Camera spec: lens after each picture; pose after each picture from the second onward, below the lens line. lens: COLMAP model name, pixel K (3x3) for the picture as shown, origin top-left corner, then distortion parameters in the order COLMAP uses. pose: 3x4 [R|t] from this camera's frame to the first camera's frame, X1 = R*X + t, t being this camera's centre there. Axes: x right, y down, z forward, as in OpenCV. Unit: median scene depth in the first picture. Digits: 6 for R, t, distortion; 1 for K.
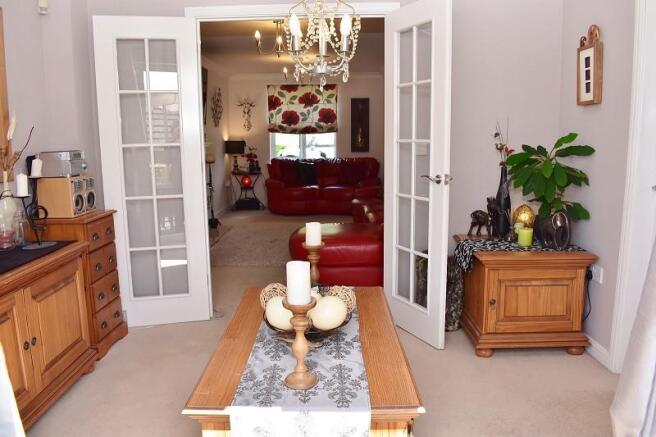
lens RADIAL K [[517.0, 0, 330.6], [0, 517.0, 214.7], [0, 0, 1]] dist [-0.092881, -0.004073]
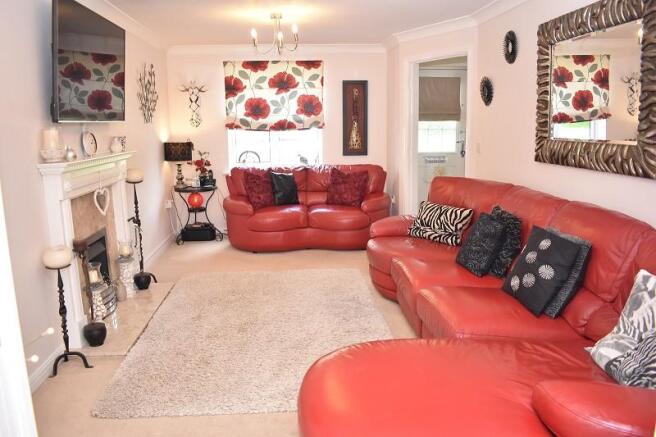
lens RADIAL K [[517.0, 0, 324.7], [0, 517.0, 223.1], [0, 0, 1]] dist [-0.092881, -0.004073]
pose [[0.996776, -0.020380, 0.077602, -0.043995], [0.017927, 0.999322, 0.032172, -0.053207], [-0.078205, -0.030677, 0.996465, 0.291932]]
